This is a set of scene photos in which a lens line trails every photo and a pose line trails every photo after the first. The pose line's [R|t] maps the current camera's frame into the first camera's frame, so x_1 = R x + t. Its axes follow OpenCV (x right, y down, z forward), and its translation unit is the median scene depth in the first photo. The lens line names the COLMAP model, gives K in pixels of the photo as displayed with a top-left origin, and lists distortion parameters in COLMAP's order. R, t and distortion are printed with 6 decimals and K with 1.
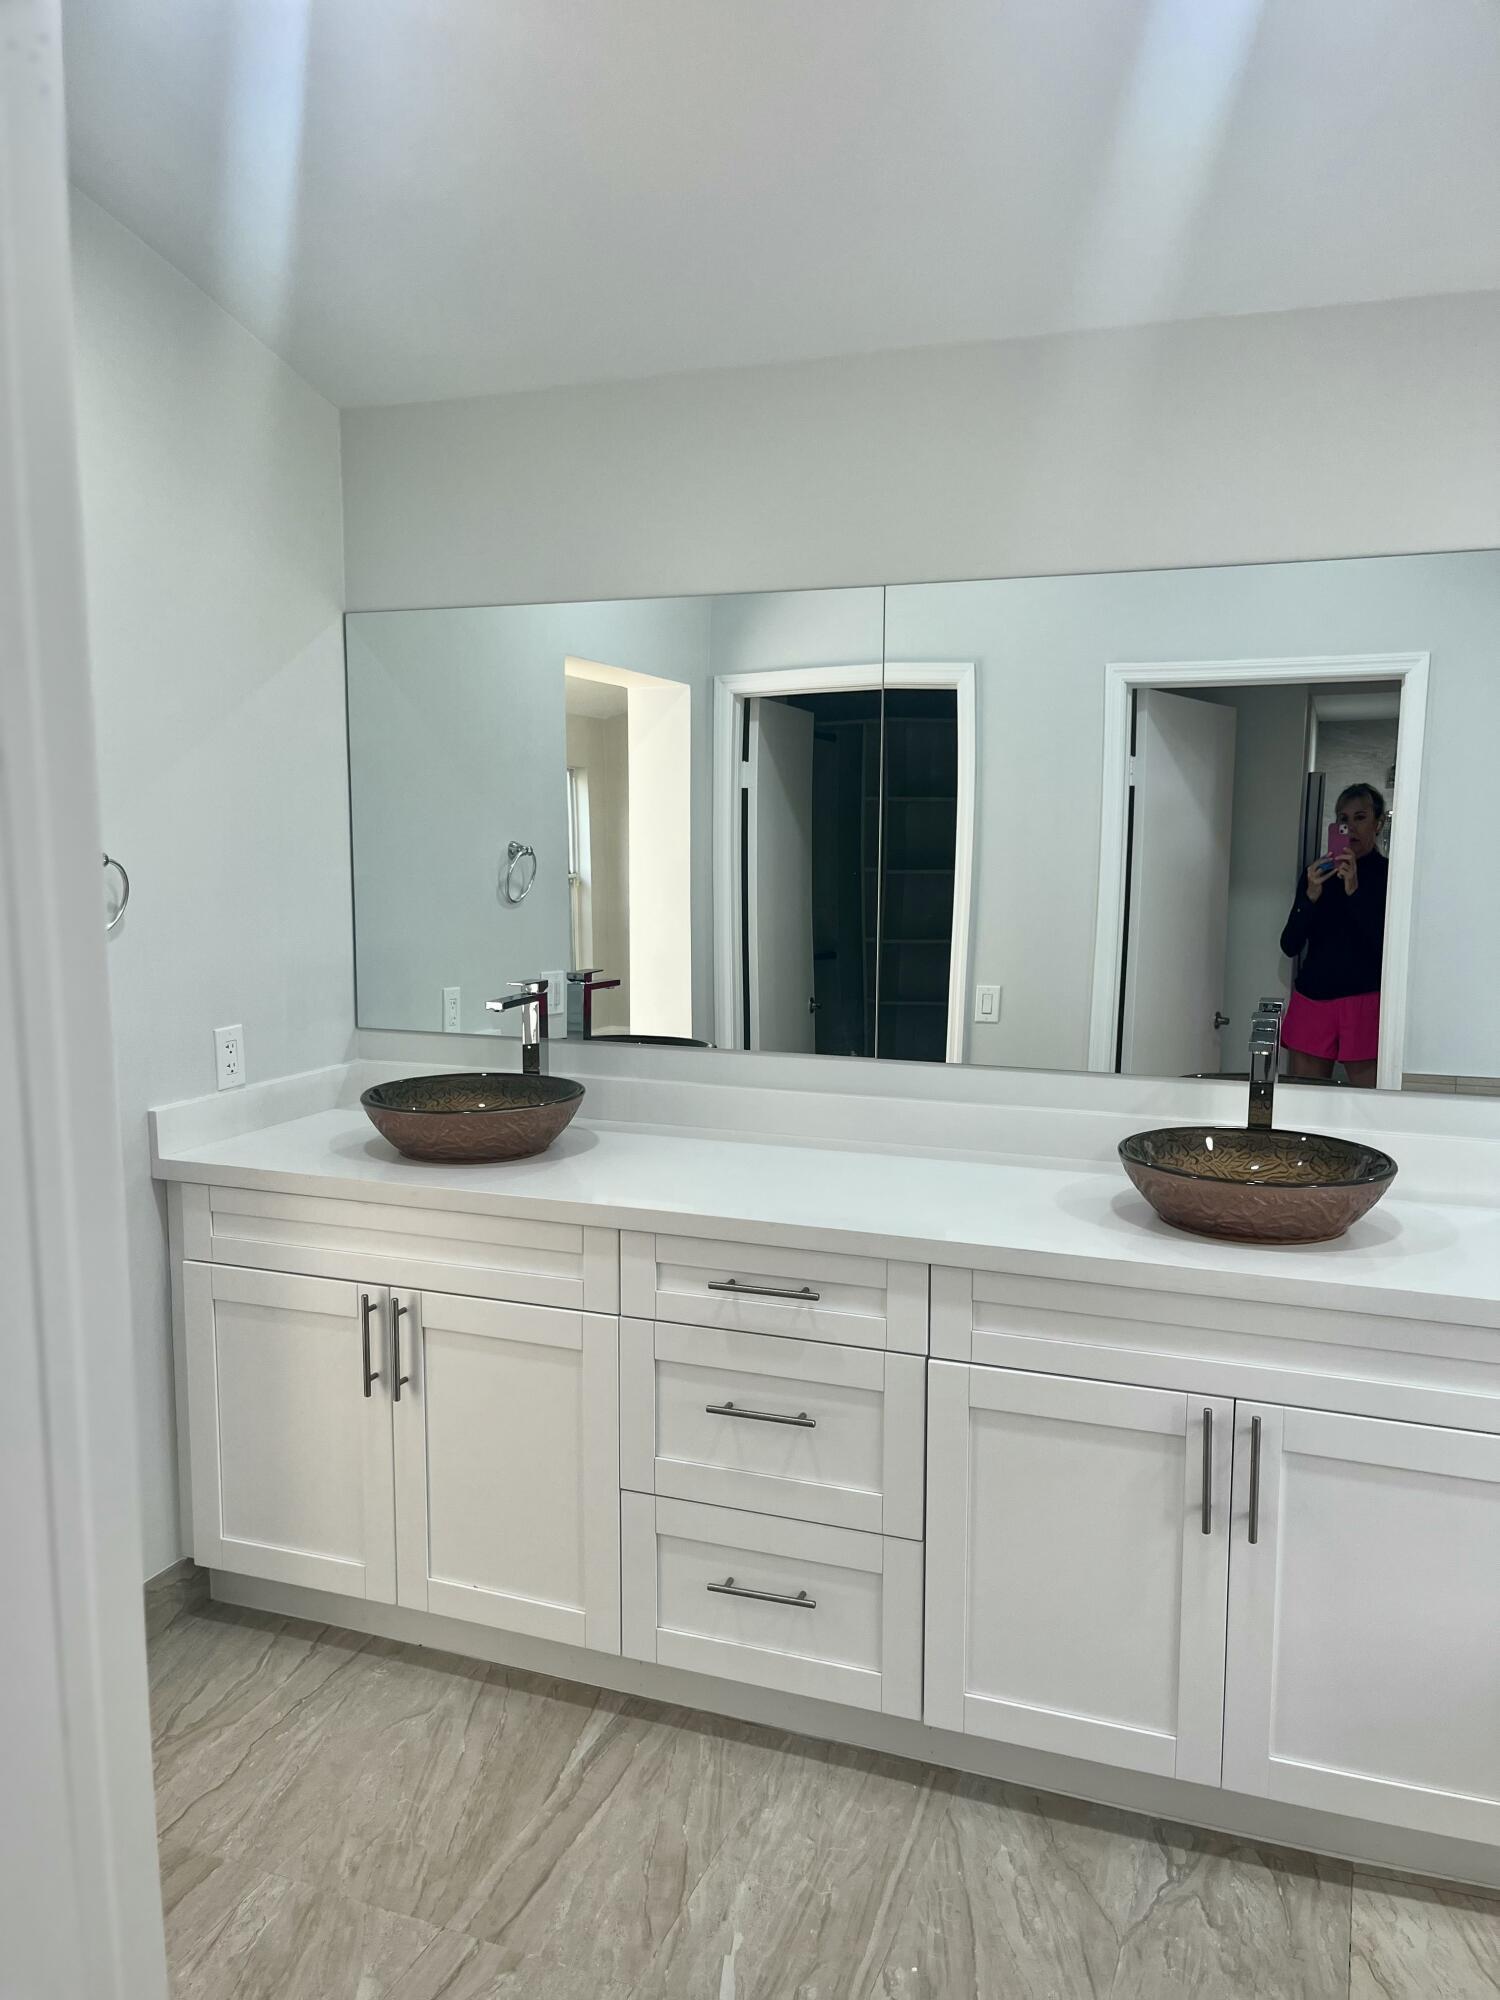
lens RADIAL K [[1515.6, 0, 741.4], [0, 1515.6, 999.6], [0, 0, 1]] dist [0.064446, -0.085326]
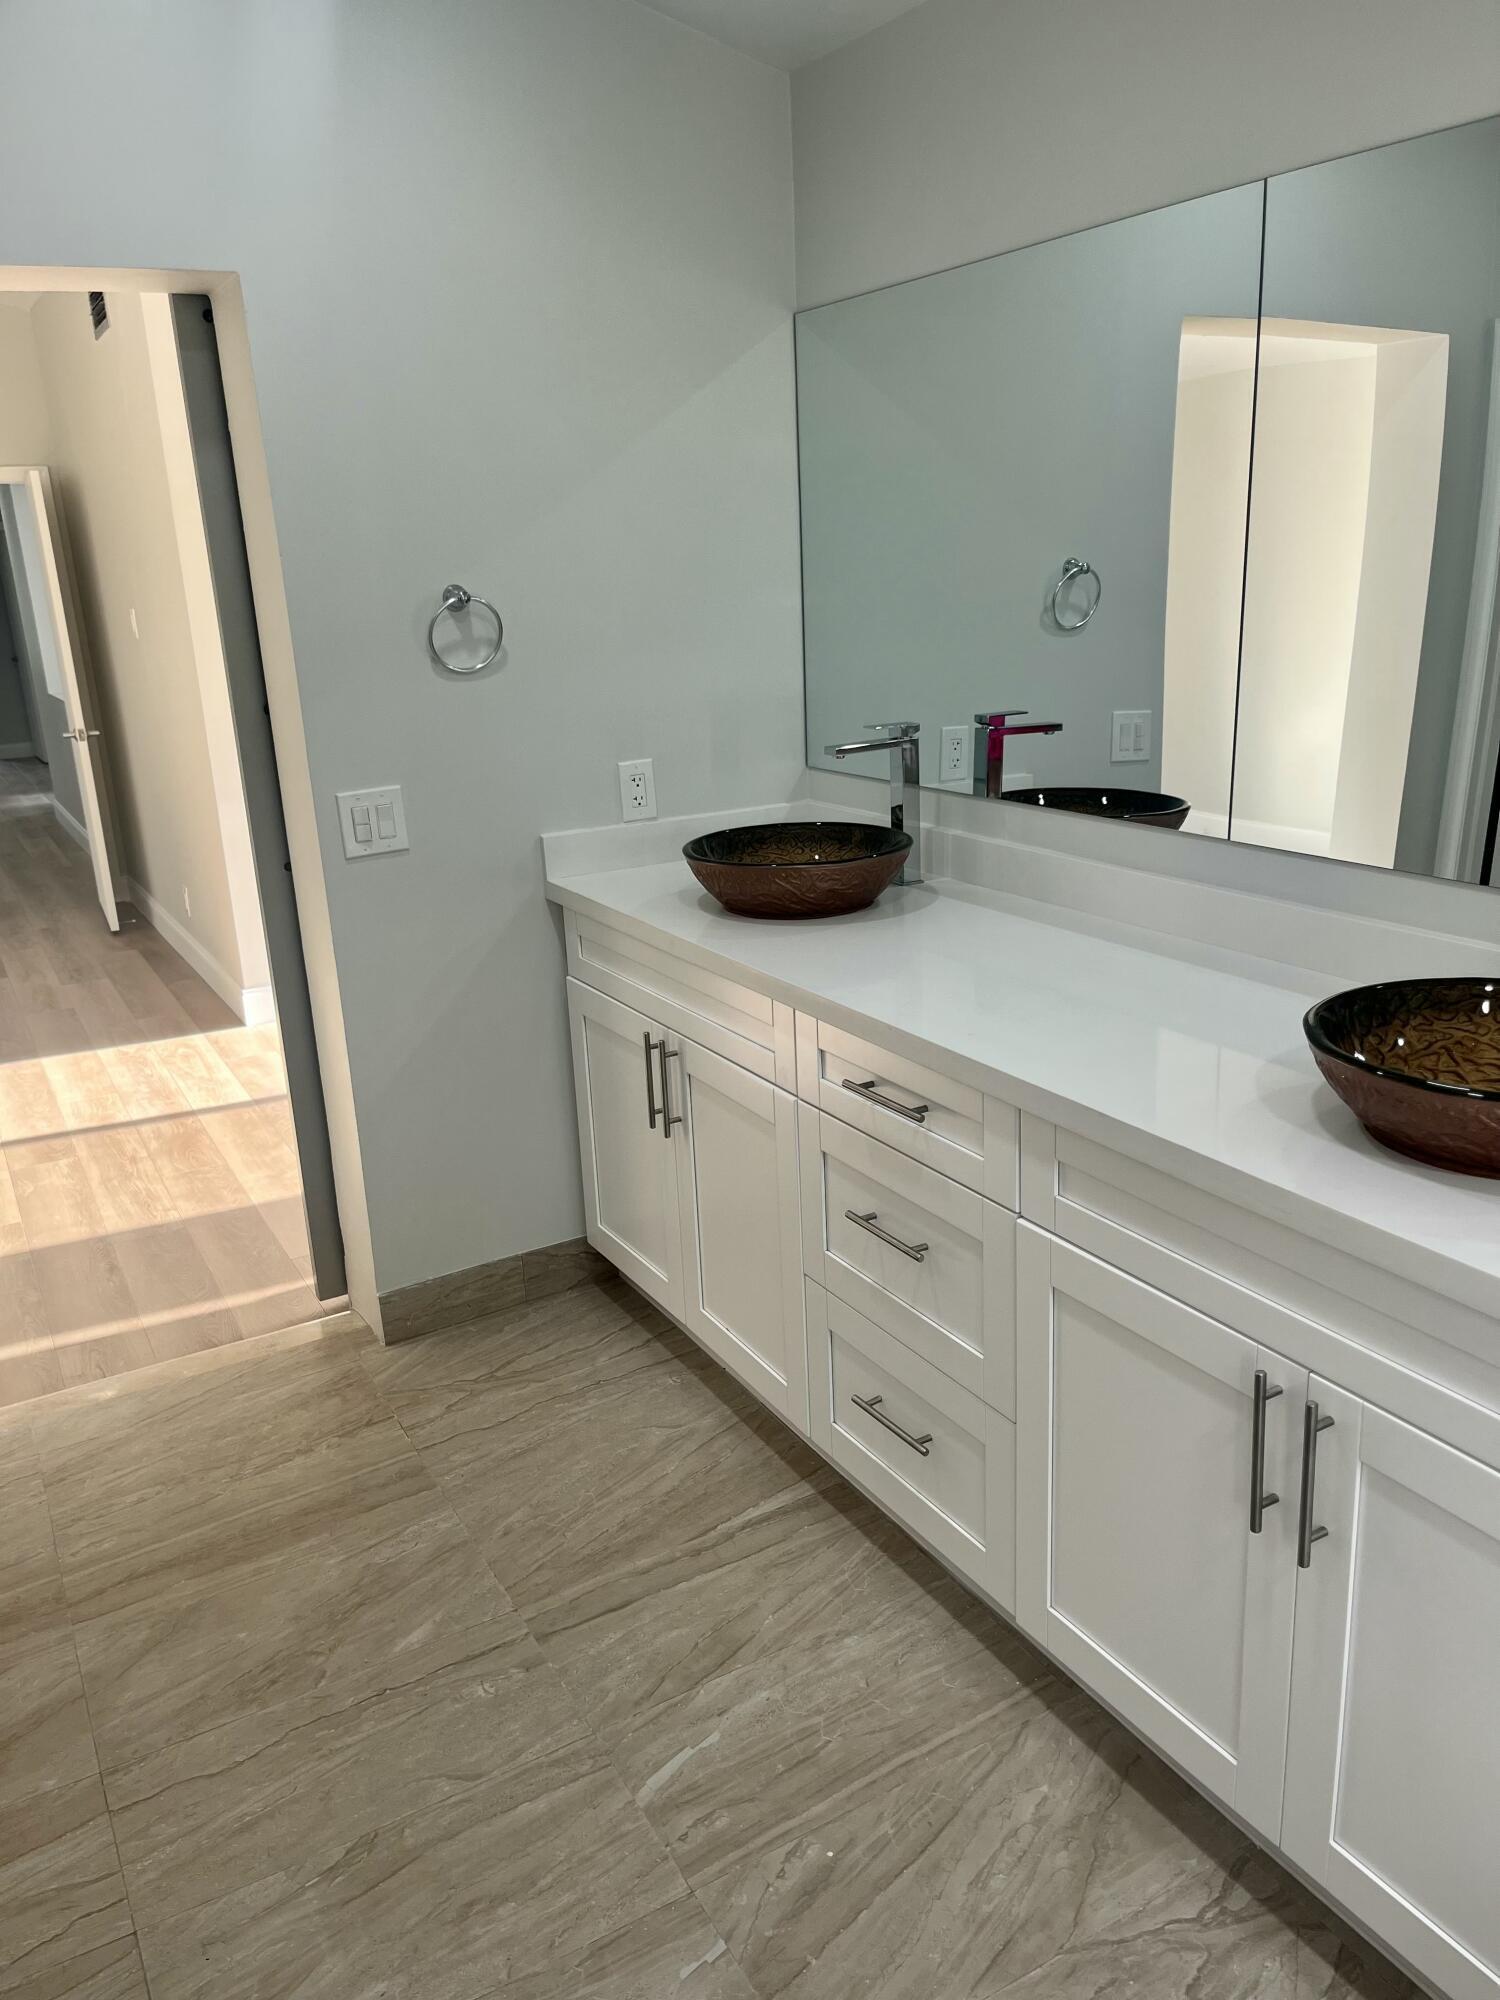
lens RADIAL K [[1515.6, 0, 744.5], [0, 1515.6, 998.1], [0, 0, 1]] dist [0.064446, -0.085326]
pose [[0.775138, 0.141190, -0.615813, 0.479409], [-0.027891, 0.981406, 0.189904, -0.027921], [0.631175, -0.130026, 0.764664, 0.293774]]
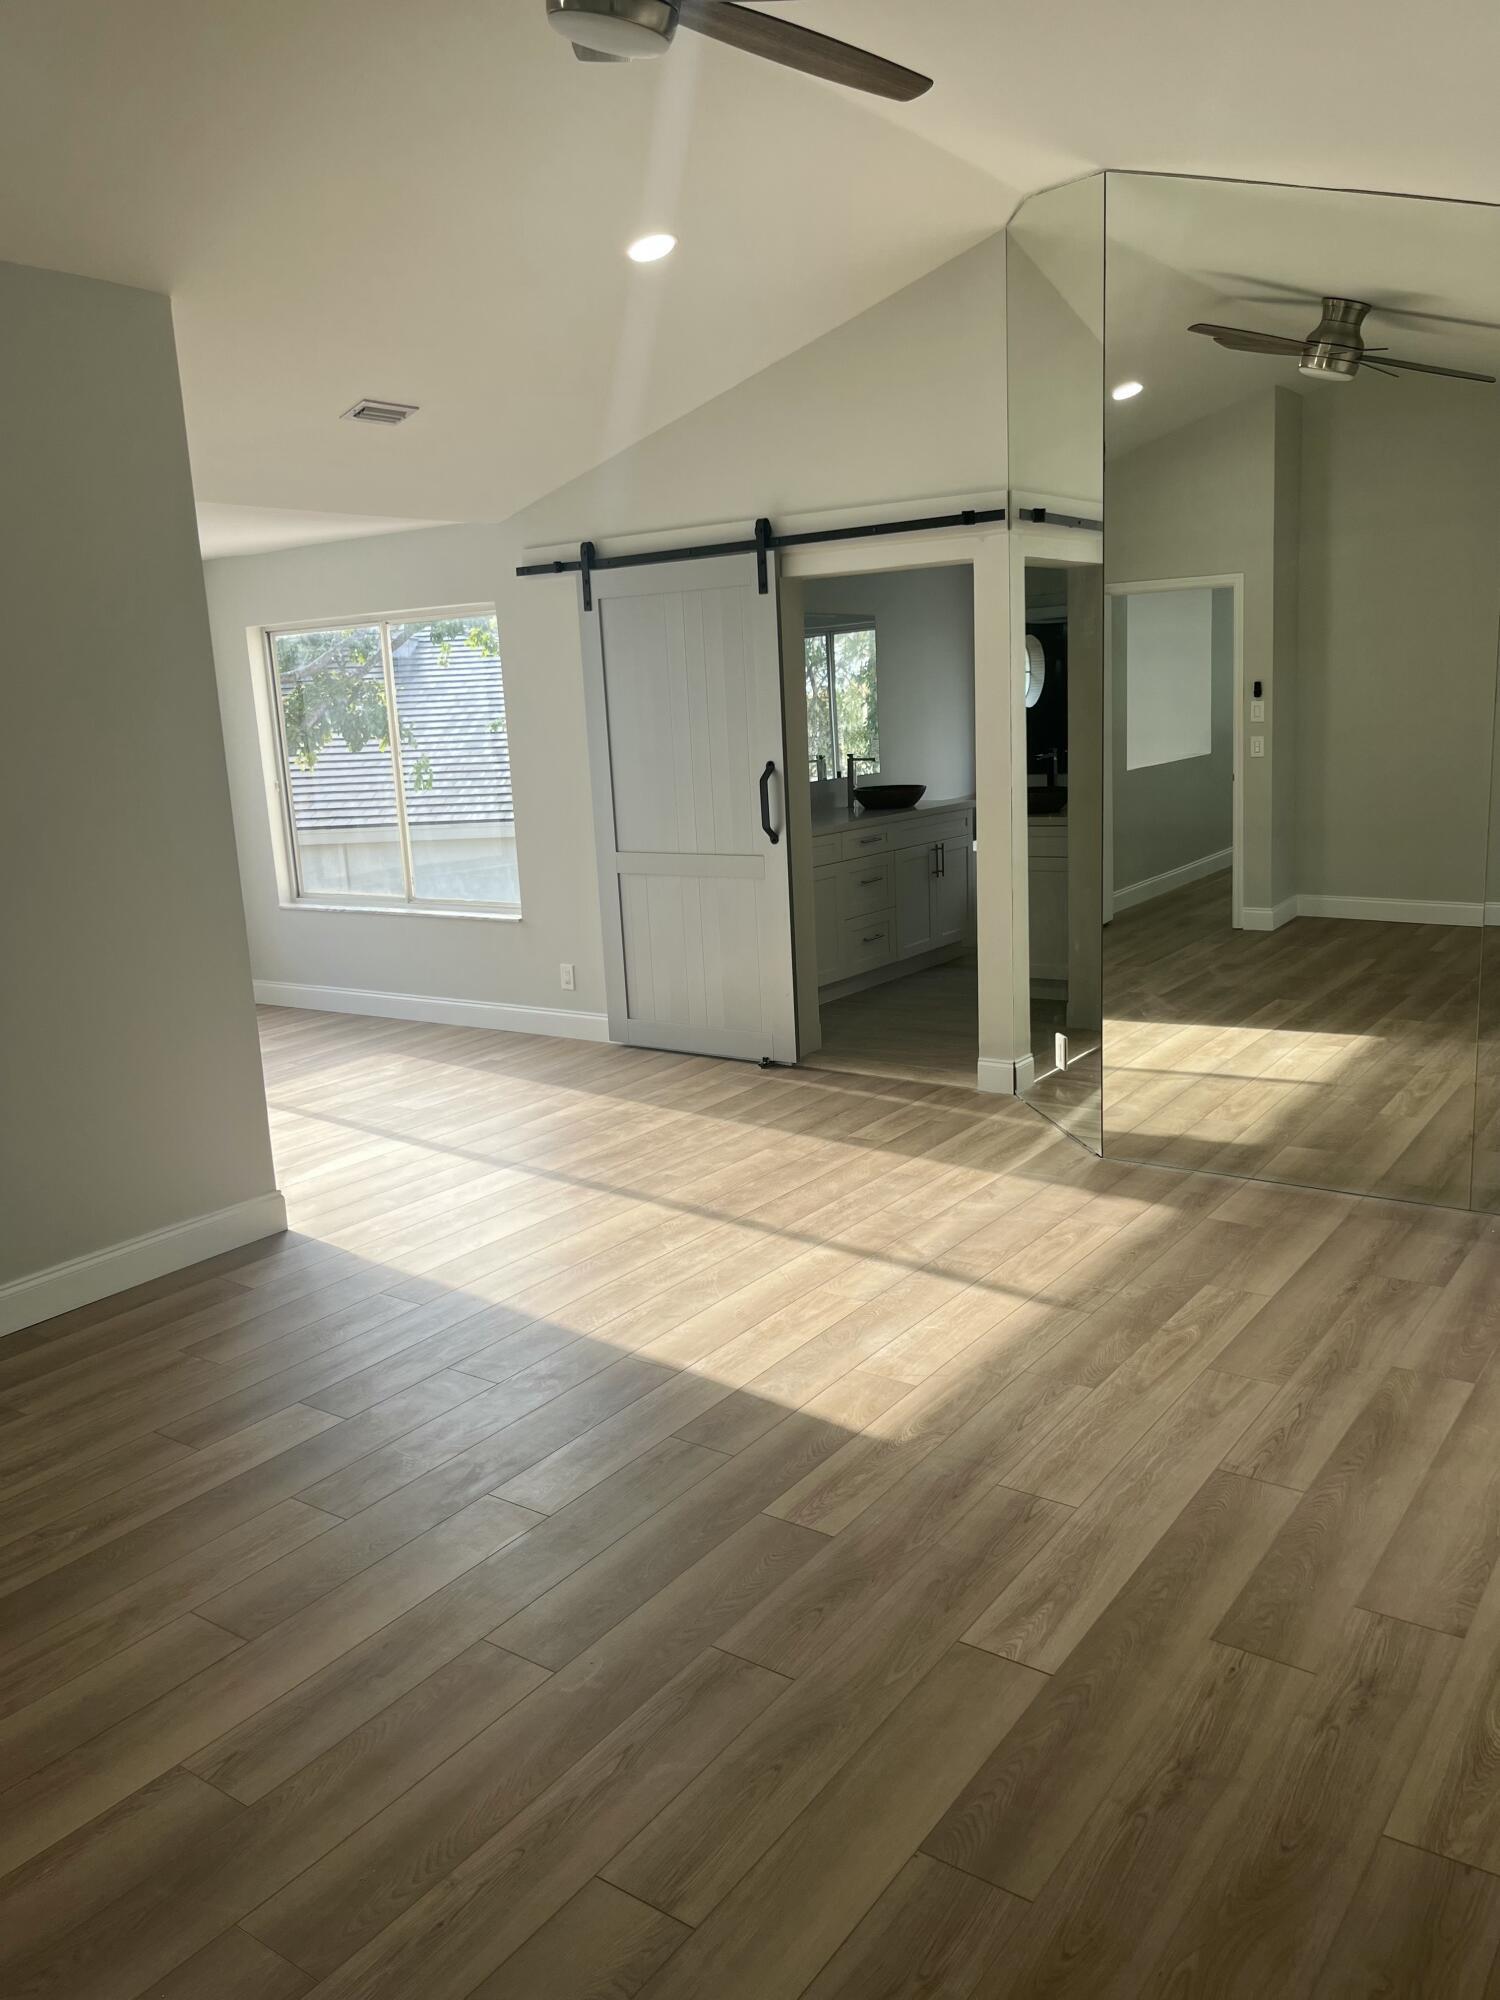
lens RADIAL K [[1515.6, 0, 755.1], [0, 1515.6, 1002.0], [0, 0, 1]] dist [0.064446, -0.085326]
pose [[0.234126, -0.201690, 0.951055, -3.189004], [0.158645, 0.973058, 0.167302, -0.055228], [-0.959175, 0.111711, 0.259815, 0.430335]]
